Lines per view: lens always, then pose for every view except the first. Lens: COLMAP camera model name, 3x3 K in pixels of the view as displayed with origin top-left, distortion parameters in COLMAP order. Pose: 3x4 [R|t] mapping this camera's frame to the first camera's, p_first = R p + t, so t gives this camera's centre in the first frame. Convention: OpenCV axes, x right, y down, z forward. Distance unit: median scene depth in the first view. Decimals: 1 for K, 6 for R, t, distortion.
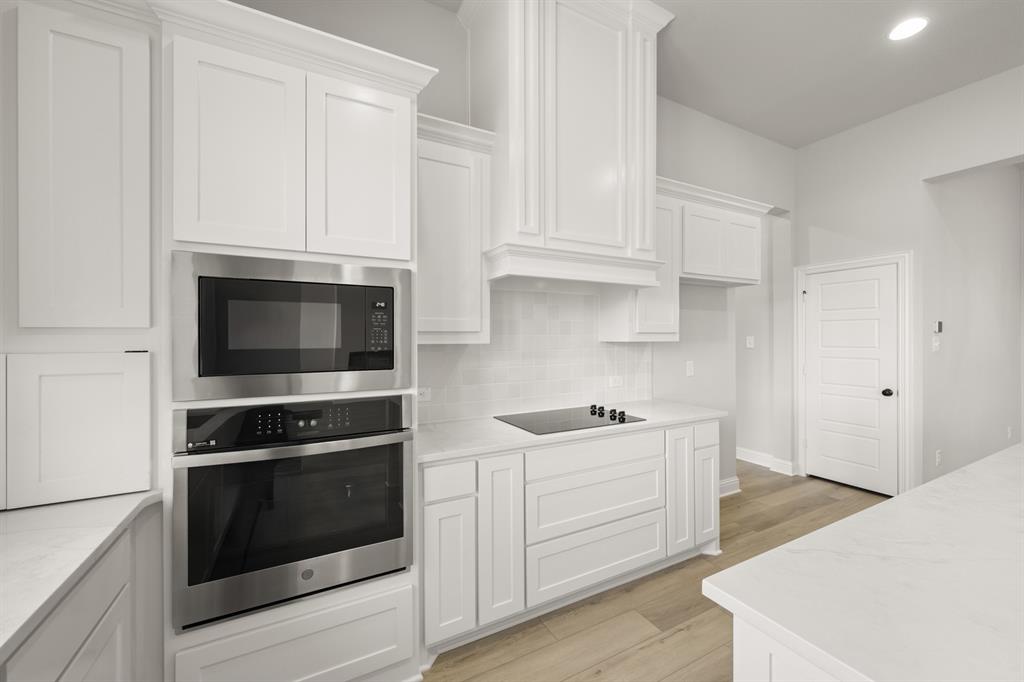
lens RADIAL K [[399.5, 0, 512.0], [0, 399.5, 341.0], [0, 0, 1]] dist [-0.002832, -0.000259]
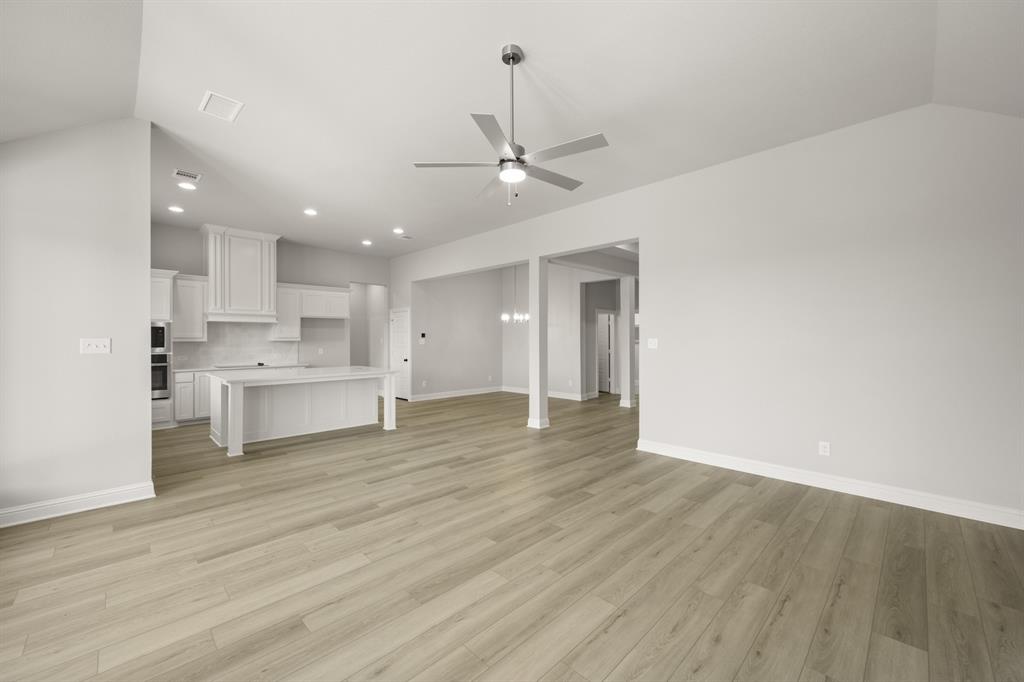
lens RADIAL K [[399.5, 0, 512.0], [0, 399.5, 341.0], [0, 0, 1]] dist [-0.002832, -0.000259]
pose [[0.958195, -0.001177, 0.286114, 1.485925], [0.001804, 0.999997, -0.001928, 0.015802], [-0.286111, 0.002363, 0.958194, -2.991685]]
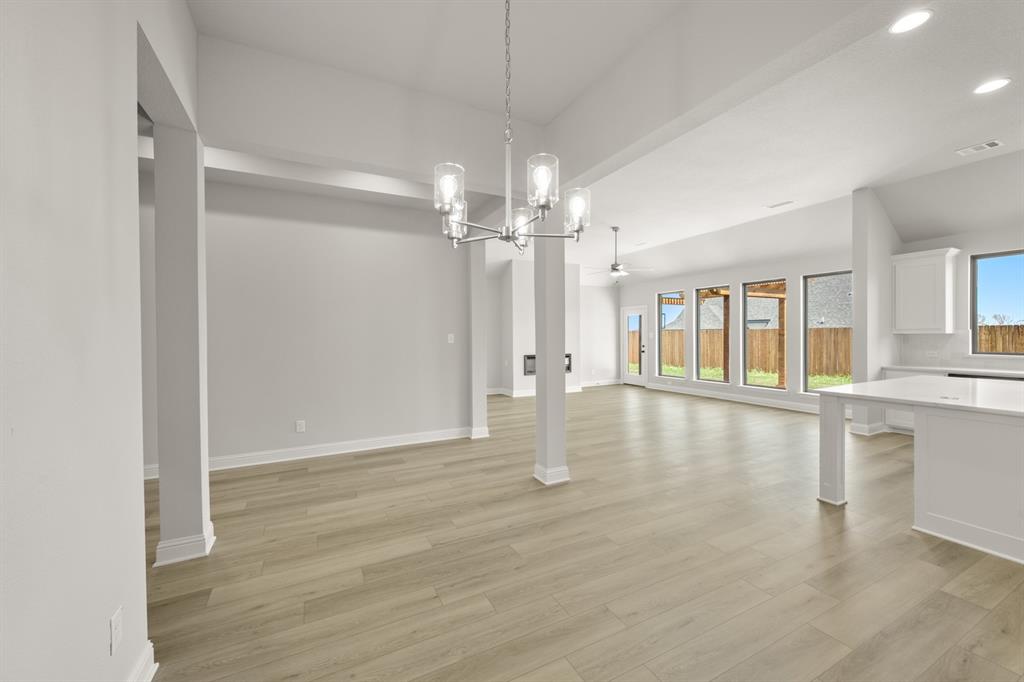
lens RADIAL K [[399.5, 0, 512.0], [0, 399.5, 341.0], [0, 0, 1]] dist [-0.002832, -0.000259]
pose [[-0.999743, 0.009659, 0.020489, 2.733782], [0.010087, 0.999730, 0.020917, -0.010286], [-0.020281, 0.021119, -0.999571, 1.904032]]
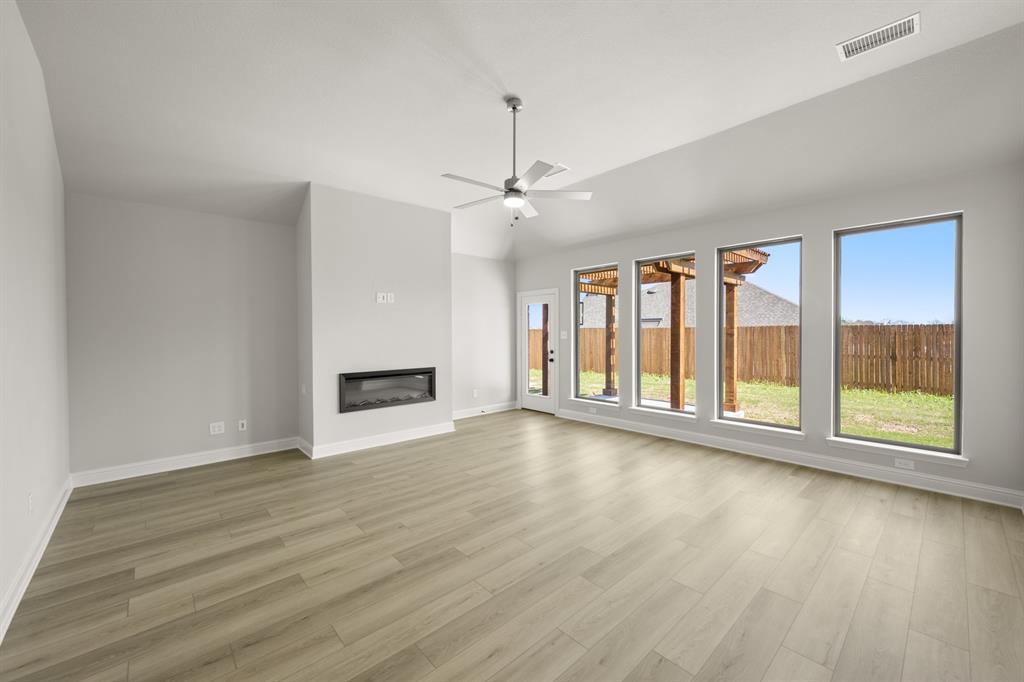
lens RADIAL K [[399.5, 0, 512.0], [0, 399.5, 341.0], [0, 0, 1]] dist [-0.002832, -0.000259]
pose [[-0.969639, 0.012674, -0.244213, 2.282661], [0.006512, 0.999640, 0.026023, -0.000460], [0.244454, 0.023642, -0.969372, -0.118159]]
